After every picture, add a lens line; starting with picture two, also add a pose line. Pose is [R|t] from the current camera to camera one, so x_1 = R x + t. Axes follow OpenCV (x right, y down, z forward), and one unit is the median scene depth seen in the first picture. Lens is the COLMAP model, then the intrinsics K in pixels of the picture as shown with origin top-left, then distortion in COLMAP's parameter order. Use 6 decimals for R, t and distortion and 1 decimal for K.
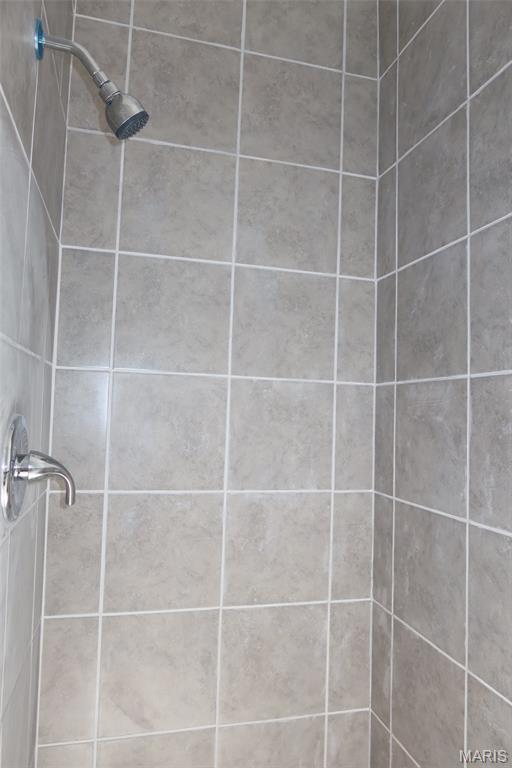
lens RADIAL K [[526.5, 0, 255.1], [0, 526.5, 383.1], [0, 0, 1]] dist [-0.025420, 0.009541]
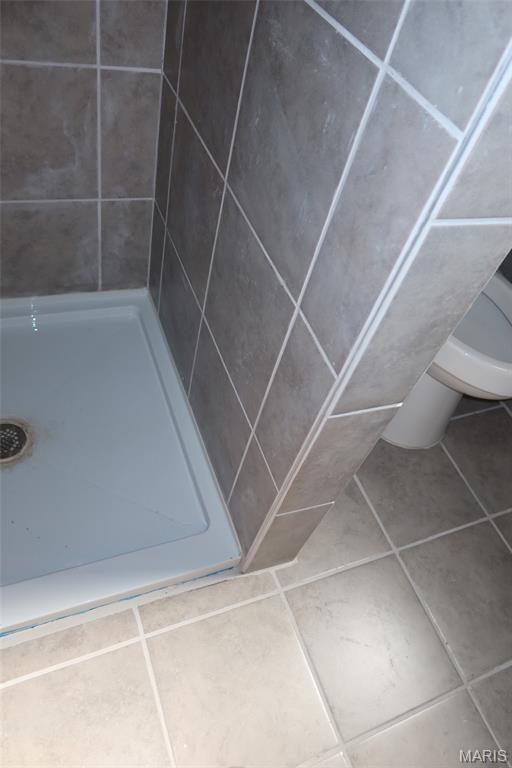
lens RADIAL K [[526.5, 0, 255.9], [0, 526.5, 384.2], [0, 0, 1]] dist [-0.025420, 0.009541]
pose [[0.978808, 0.022920, 0.203495, 0.213842], [-0.179201, 0.576802, 0.796986, 0.268394], [-0.099109, -0.816563, 0.568685, 0.199267]]
